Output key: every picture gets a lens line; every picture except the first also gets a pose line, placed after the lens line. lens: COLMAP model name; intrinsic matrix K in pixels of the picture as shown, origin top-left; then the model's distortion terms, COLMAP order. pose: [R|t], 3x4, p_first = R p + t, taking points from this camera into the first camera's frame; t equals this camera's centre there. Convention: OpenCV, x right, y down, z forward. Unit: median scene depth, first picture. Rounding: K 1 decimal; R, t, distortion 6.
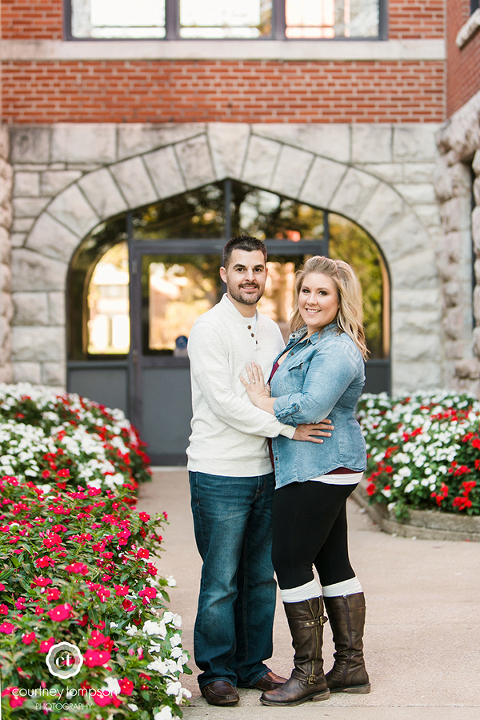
lens RADIAL K [[1680.8, 0, 239.4], [0, 1680.8, 306.1], [0, 0, 1]] dist [0.305740, -0.210099]
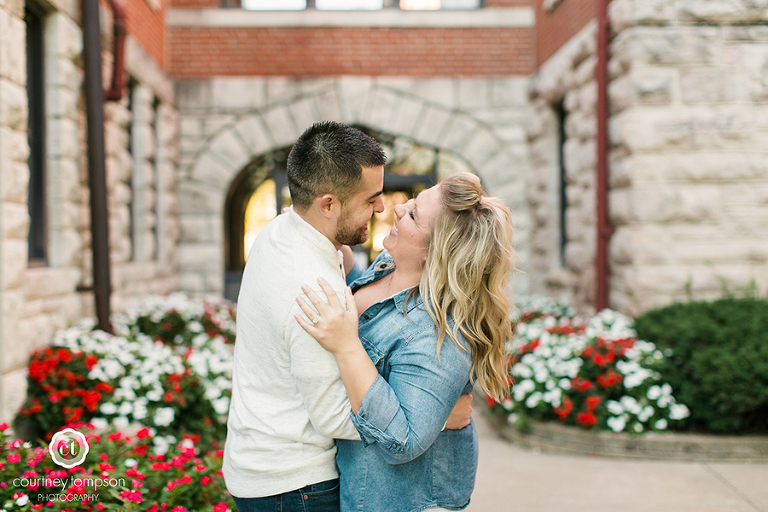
lens RADIAL K [[1130.7, 0, 384.0], [0, 1130.7, 256.0], [0, 0, 1]] dist [-0.022459, -0.047140]
pose [[0.999848, -0.003471, 0.017094, -0.000545], [0.003073, 0.999725, 0.023261, 0.001779], [-0.017170, -0.023205, 0.999583, 0.200156]]
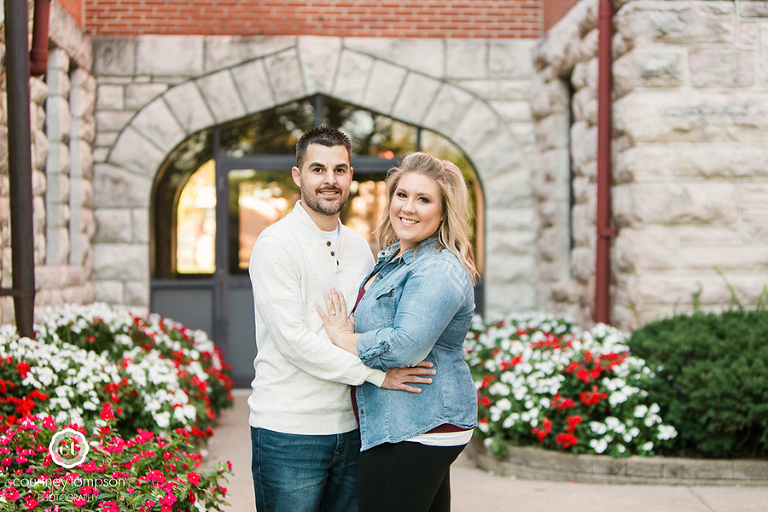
lens RADIAL K [[1595.2, 0, 384.0], [0, 1595.2, 256.0], [0, 0, 1]] dist [0.004615, -0.039806]
pose [[0.999459, 0.008511, 0.031766, 0.002876], [-0.009061, 0.999811, 0.017196, 0.001879], [-0.031614, -0.017474, 0.999347, 0.087376]]
